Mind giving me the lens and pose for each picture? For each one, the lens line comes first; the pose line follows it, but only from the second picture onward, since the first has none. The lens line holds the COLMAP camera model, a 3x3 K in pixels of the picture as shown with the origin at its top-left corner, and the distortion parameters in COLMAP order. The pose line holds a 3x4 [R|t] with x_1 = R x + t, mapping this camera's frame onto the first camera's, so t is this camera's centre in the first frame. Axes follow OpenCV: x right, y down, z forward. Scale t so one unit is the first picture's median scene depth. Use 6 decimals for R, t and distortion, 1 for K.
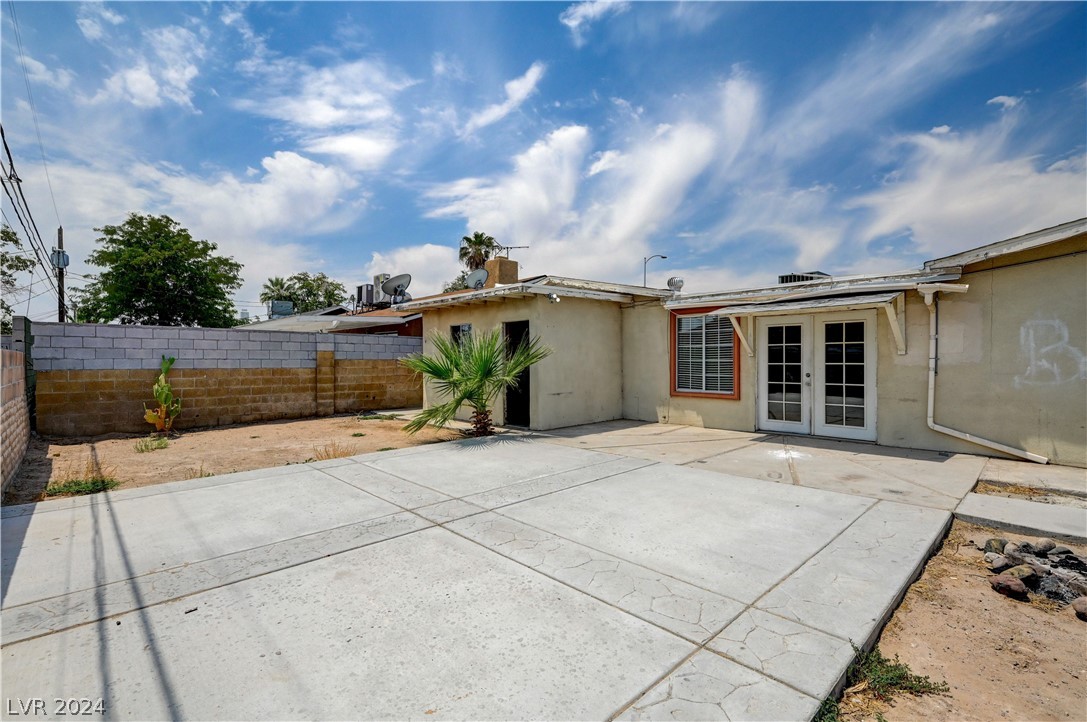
lens RADIAL K [[491.4, 0, 549.3], [0, 491.4, 349.4], [0, 0, 1]] dist [0.002568, 0.001396]
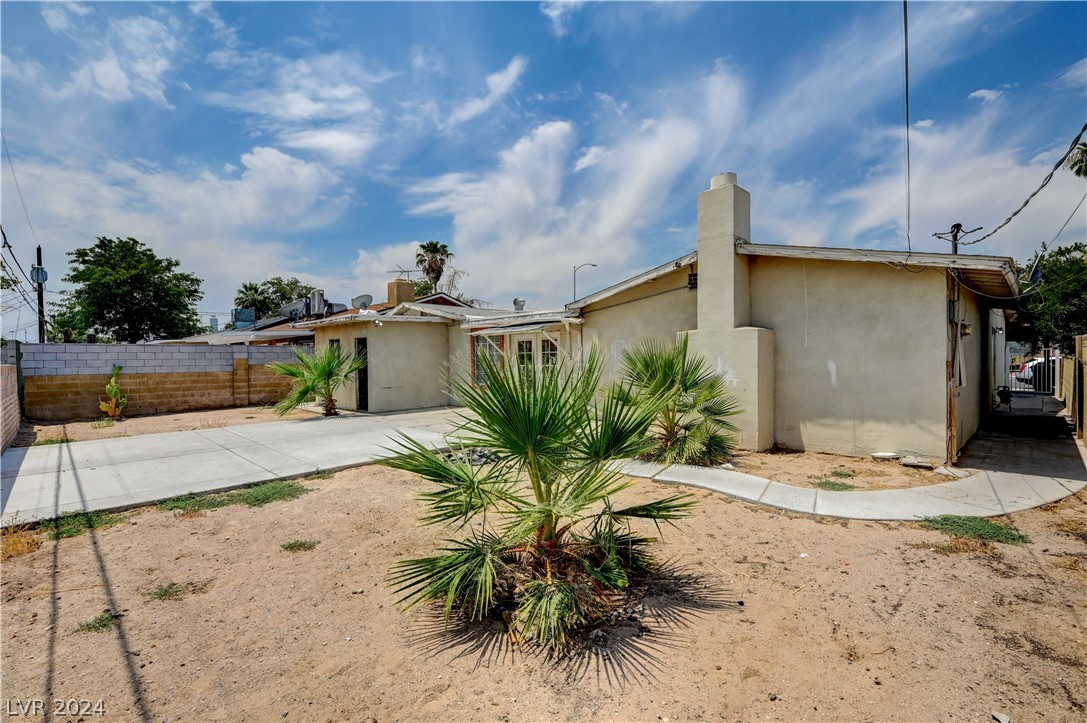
lens RADIAL K [[491.4, 0, 544.9], [0, 491.4, 359.6], [0, 0, 1]] dist [0.002568, 0.001396]
pose [[0.999834, -0.011864, 0.013813, 0.168362], [0.011495, 0.999583, 0.026496, -0.009504], [-0.014121, -0.026332, 0.999553, -0.167883]]
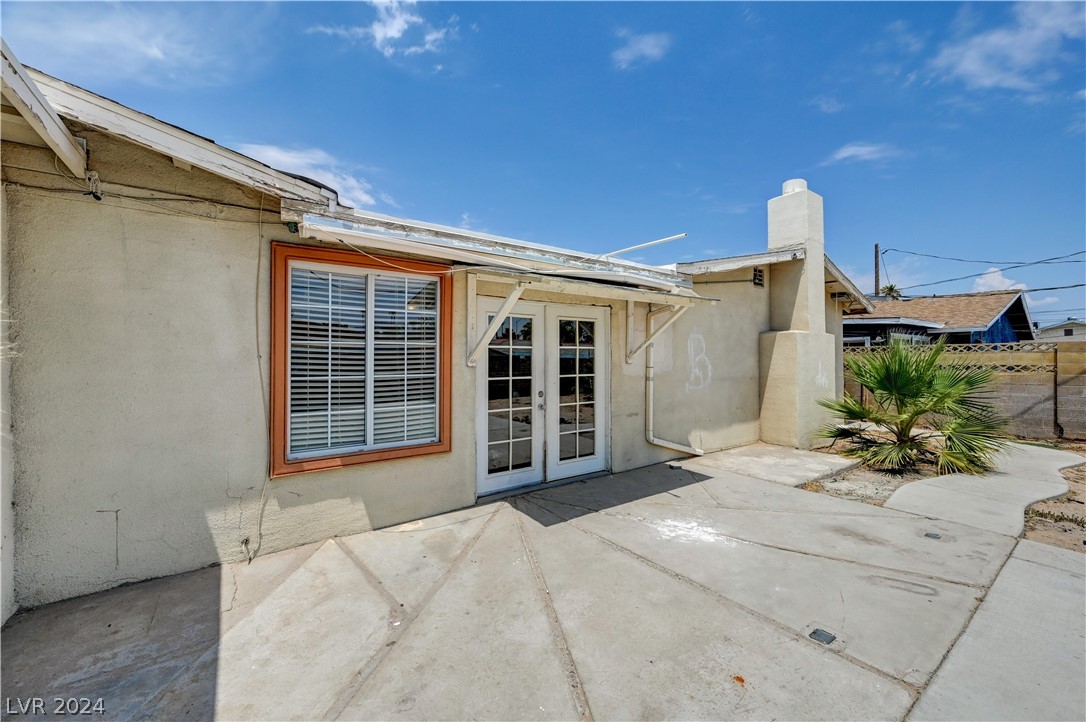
lens RADIAL K [[423.7, 0, 540.7], [0, 423.7, 355.6], [0, 0, 1]] dist [-0.003705, 0.000633]
pose [[0.143617, 0.007476, 0.989605, -0.013758], [-0.020308, 0.999783, -0.004605, 0.000948], [-0.989425, -0.019436, 0.143738, 0.286547]]
